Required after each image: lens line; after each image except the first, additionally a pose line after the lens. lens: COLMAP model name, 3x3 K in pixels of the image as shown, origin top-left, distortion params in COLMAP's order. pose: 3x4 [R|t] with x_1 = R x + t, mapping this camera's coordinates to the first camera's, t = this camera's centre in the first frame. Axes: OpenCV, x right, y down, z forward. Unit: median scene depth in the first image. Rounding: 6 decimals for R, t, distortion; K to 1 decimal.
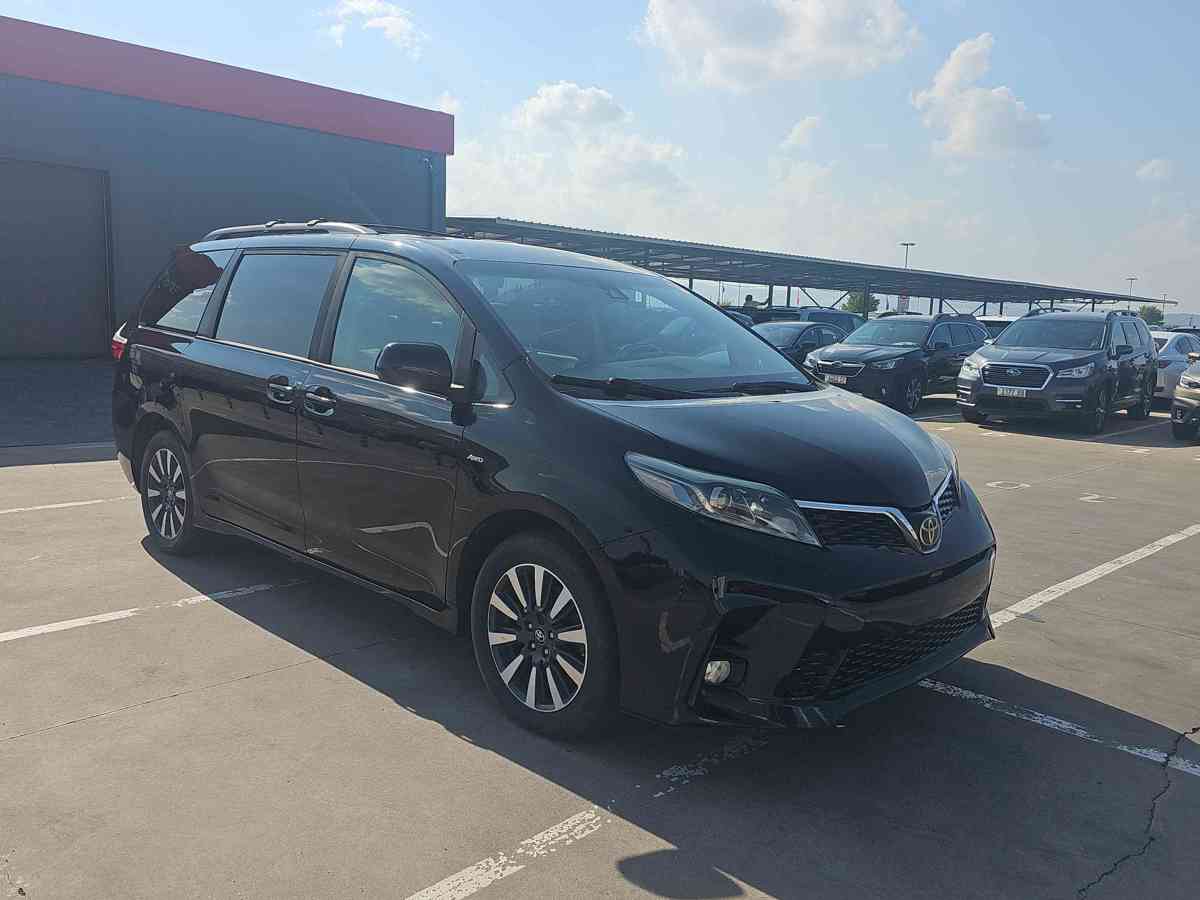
lens RADIAL K [[965.2, 0, 609.1], [0, 965.2, 450.8], [0, 0, 1]] dist [0.067571, -0.078963]
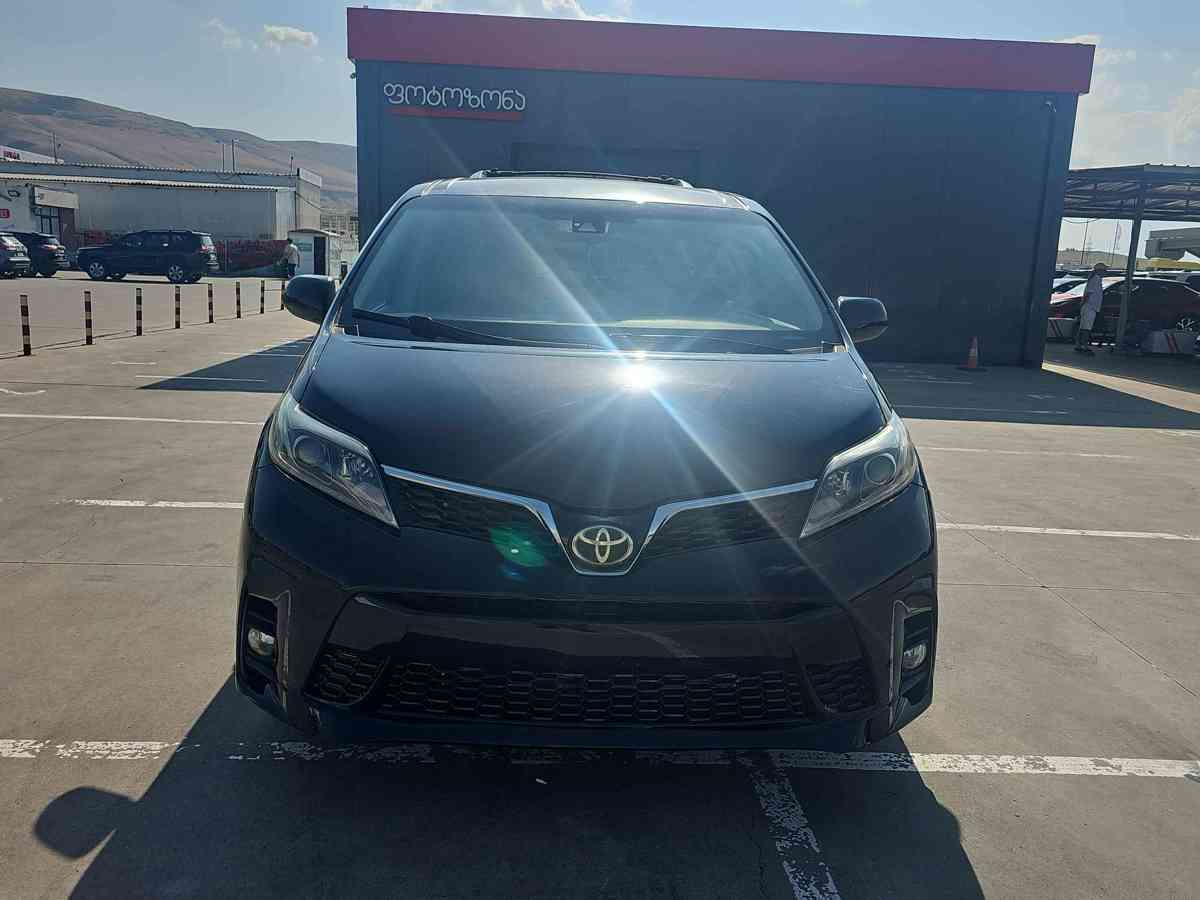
lens RADIAL K [[965.2, 0, 609.1], [0, 965.2, 450.8], [0, 0, 1]] dist [0.067571, -0.078963]
pose [[0.712839, 0.118992, -0.691160, 0.587530], [-0.104172, 0.992534, 0.063438, -0.020866], [0.693548, 0.026779, 0.719913, 0.366588]]
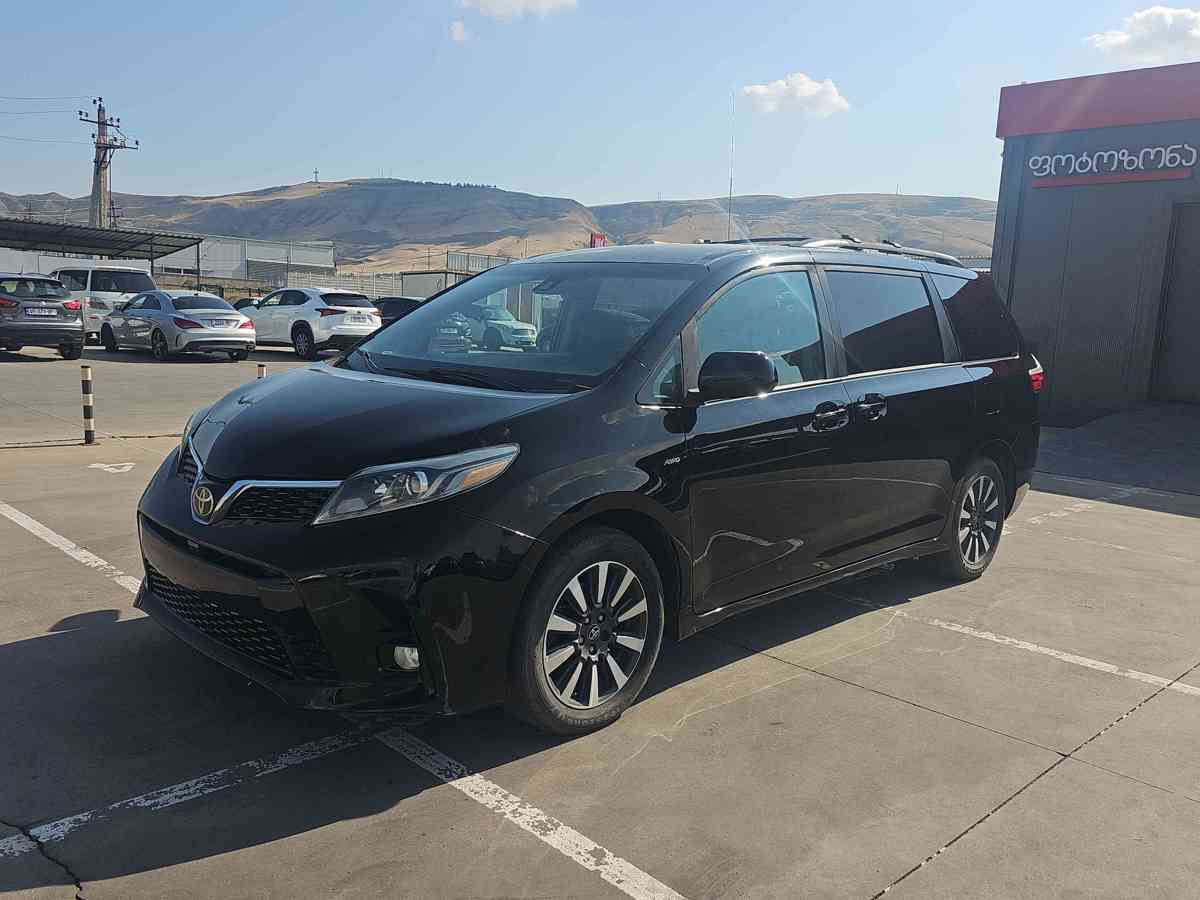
lens RADIAL K [[965.2, 0, 609.1], [0, 965.2, 450.8], [0, 0, 1]] dist [0.067571, -0.078963]
pose [[-0.022831, 0.098737, -0.994852, 0.935460], [-0.178548, 0.978710, 0.101232, -0.099572], [0.983666, 0.179940, -0.004715, 1.007534]]
